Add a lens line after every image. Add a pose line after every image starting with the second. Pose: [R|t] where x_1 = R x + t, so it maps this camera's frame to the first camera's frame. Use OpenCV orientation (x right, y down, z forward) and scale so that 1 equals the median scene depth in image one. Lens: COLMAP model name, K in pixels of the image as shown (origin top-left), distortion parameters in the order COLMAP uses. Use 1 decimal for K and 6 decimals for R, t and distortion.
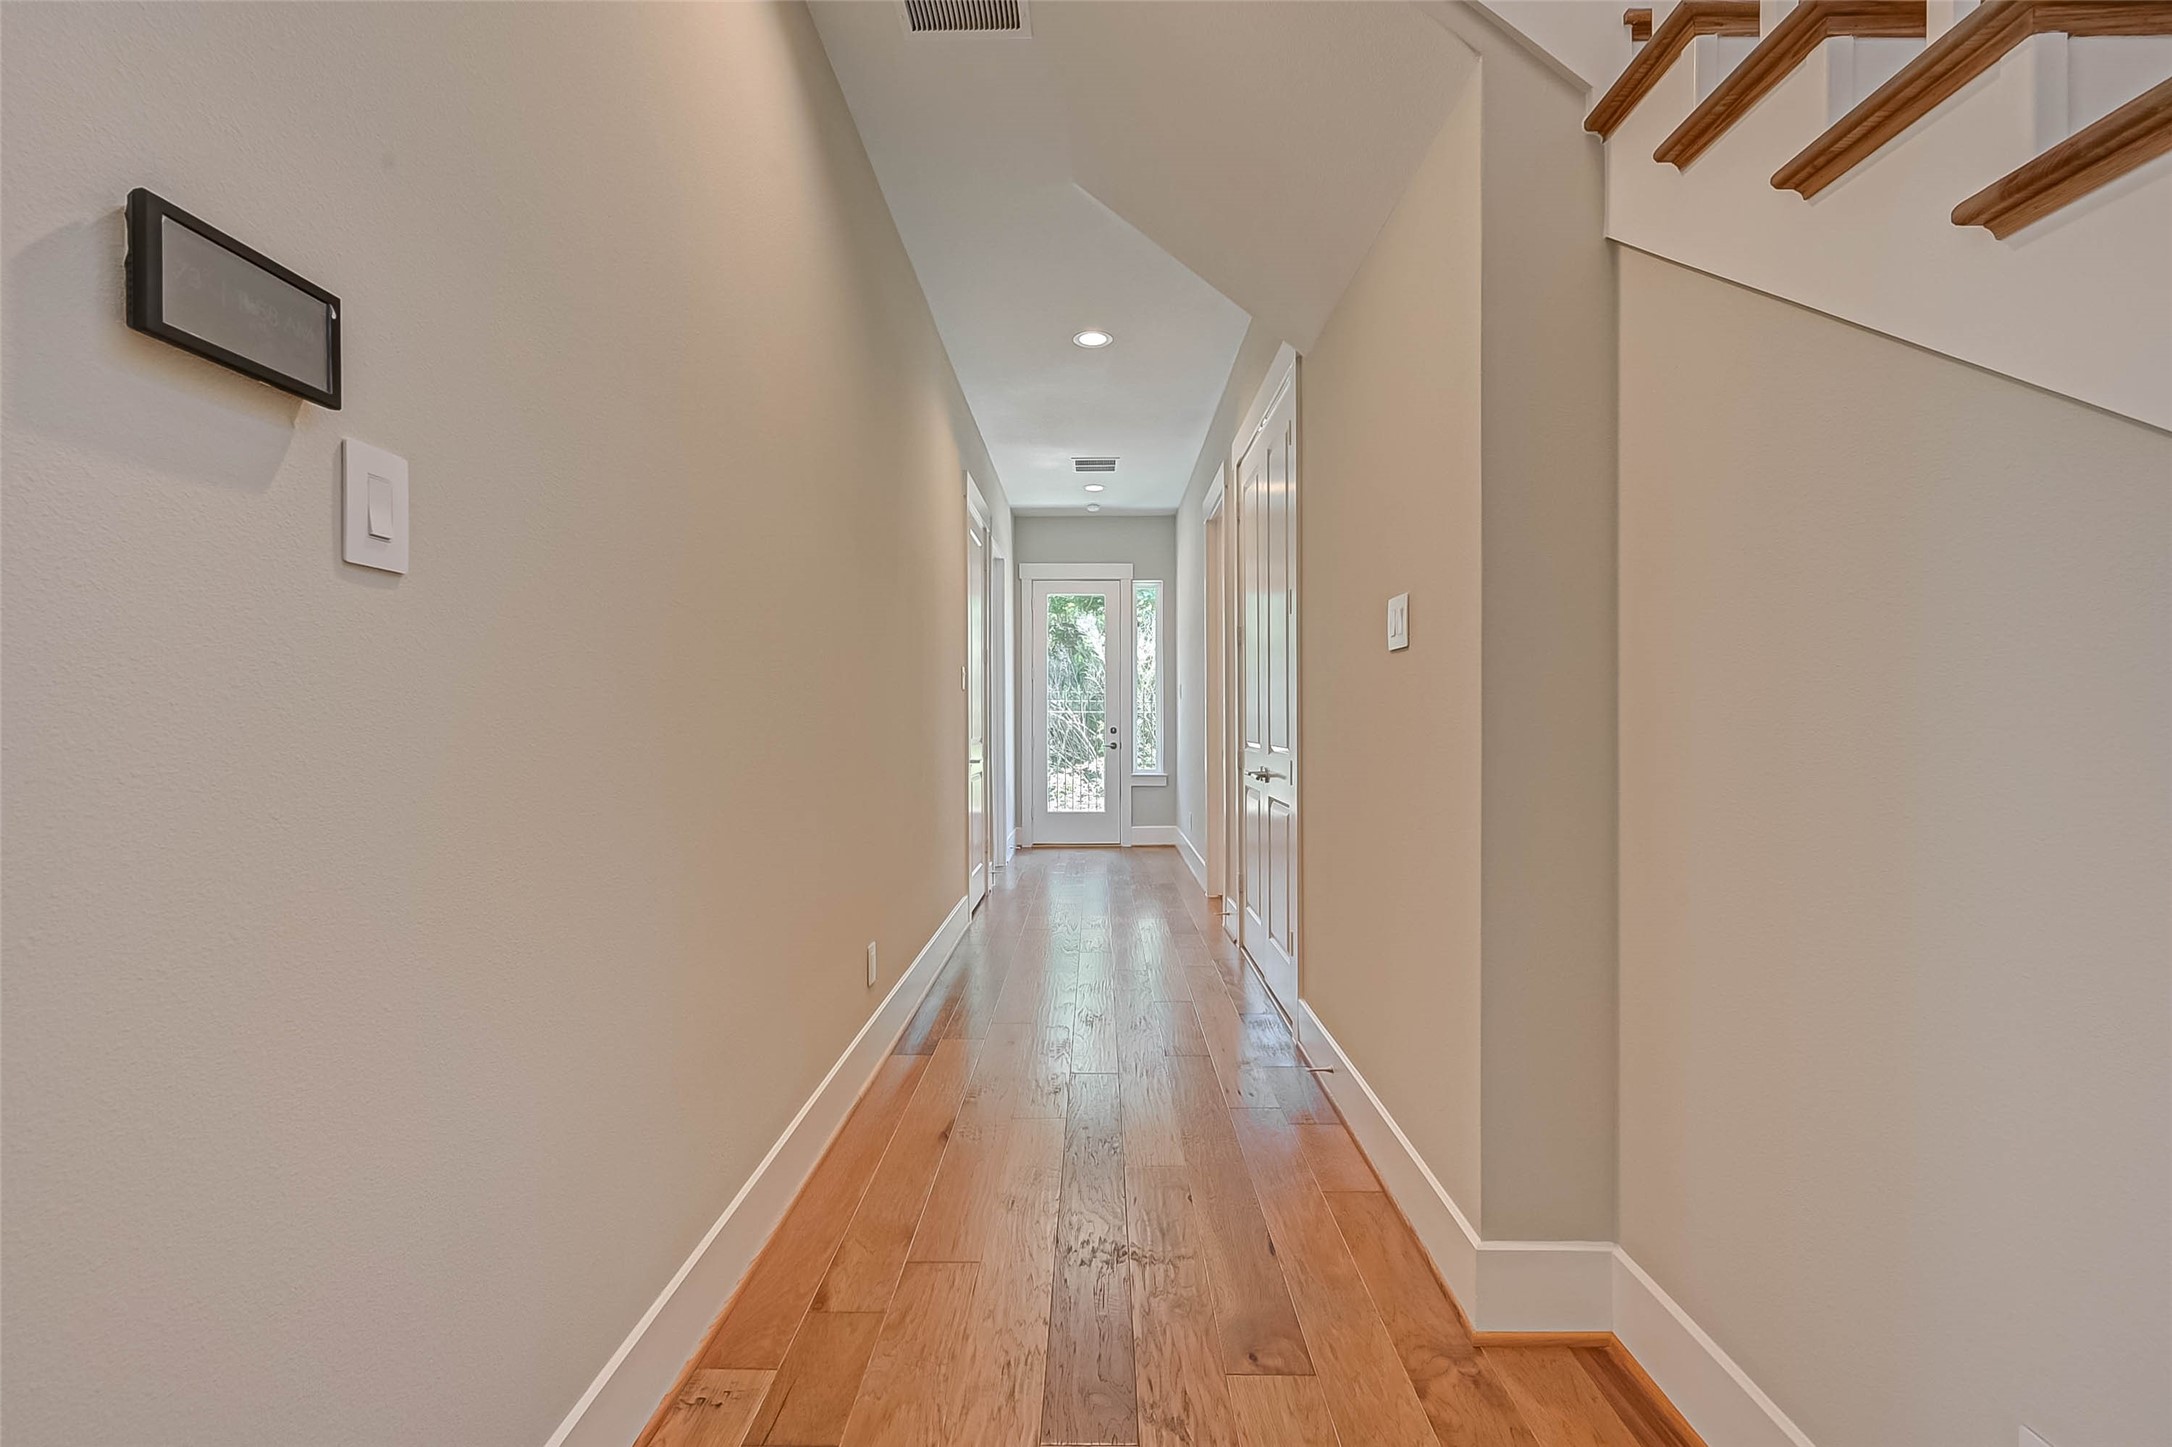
lens RADIAL K [[878.3, 0, 1086.0], [0, 878.3, 723.5], [0, 0, 1]] dist [-0.001801, -0.000059]
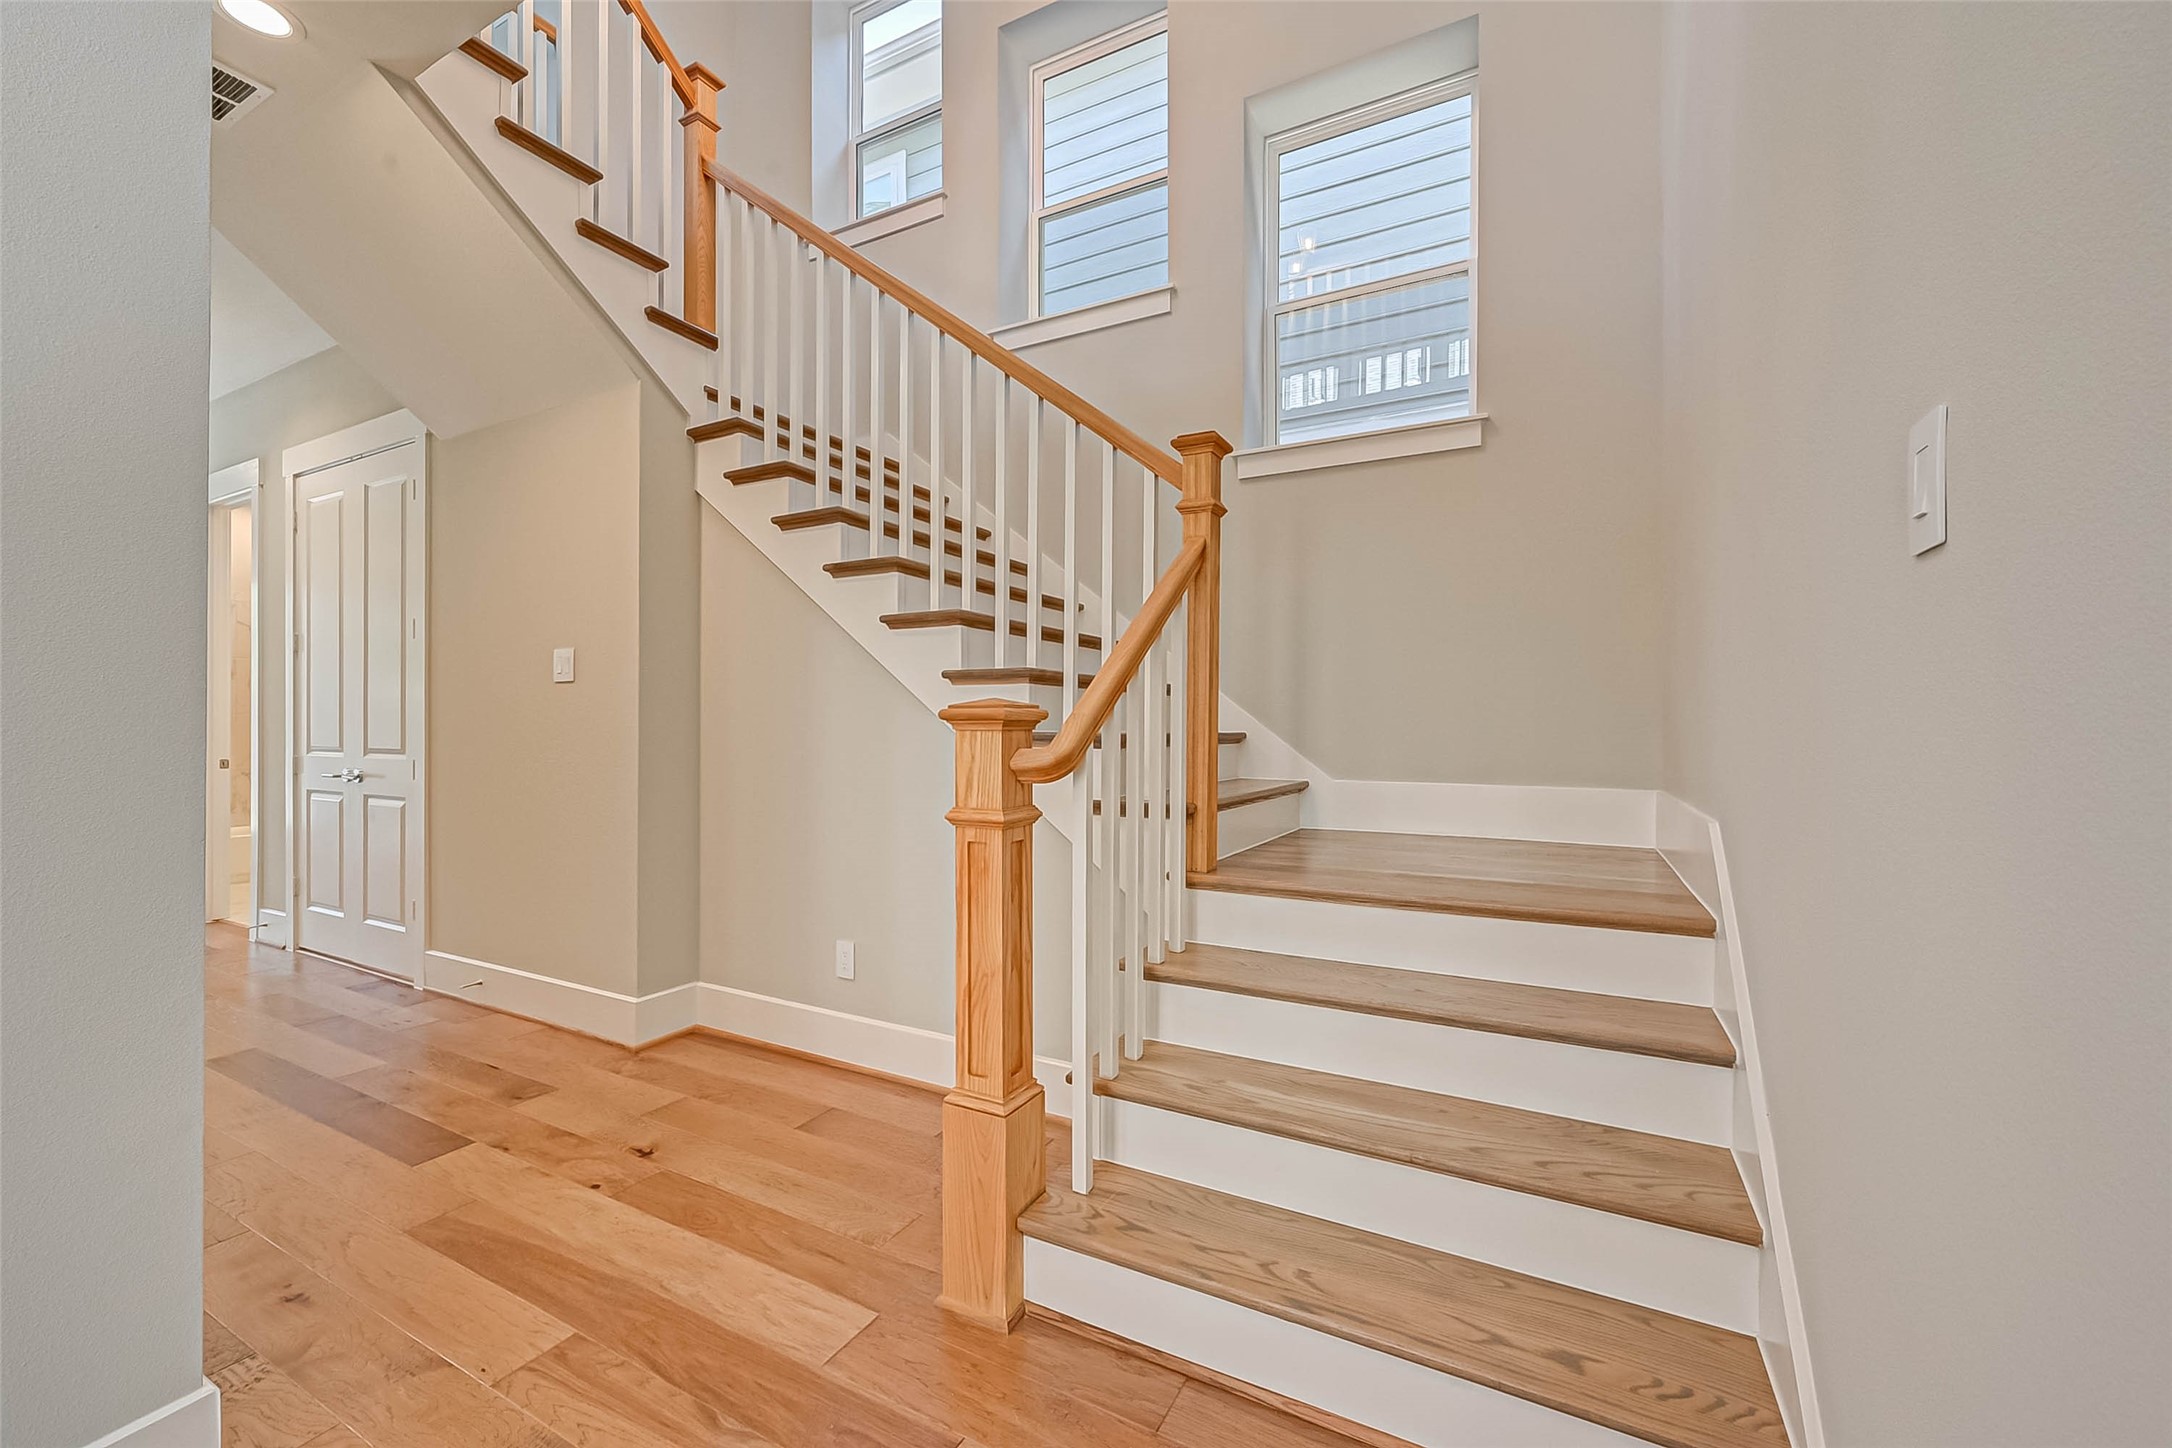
lens RADIAL K [[878.3, 0, 1086.0], [0, 878.3, 724.0], [0, 0, 1]] dist [-0.001801, -0.000059]
pose [[0.472449, 0.005430, 0.881341, -0.776944], [0.003786, 0.999959, -0.008190, 0.012174], [-0.881350, 0.007206, 0.472409, -0.768478]]
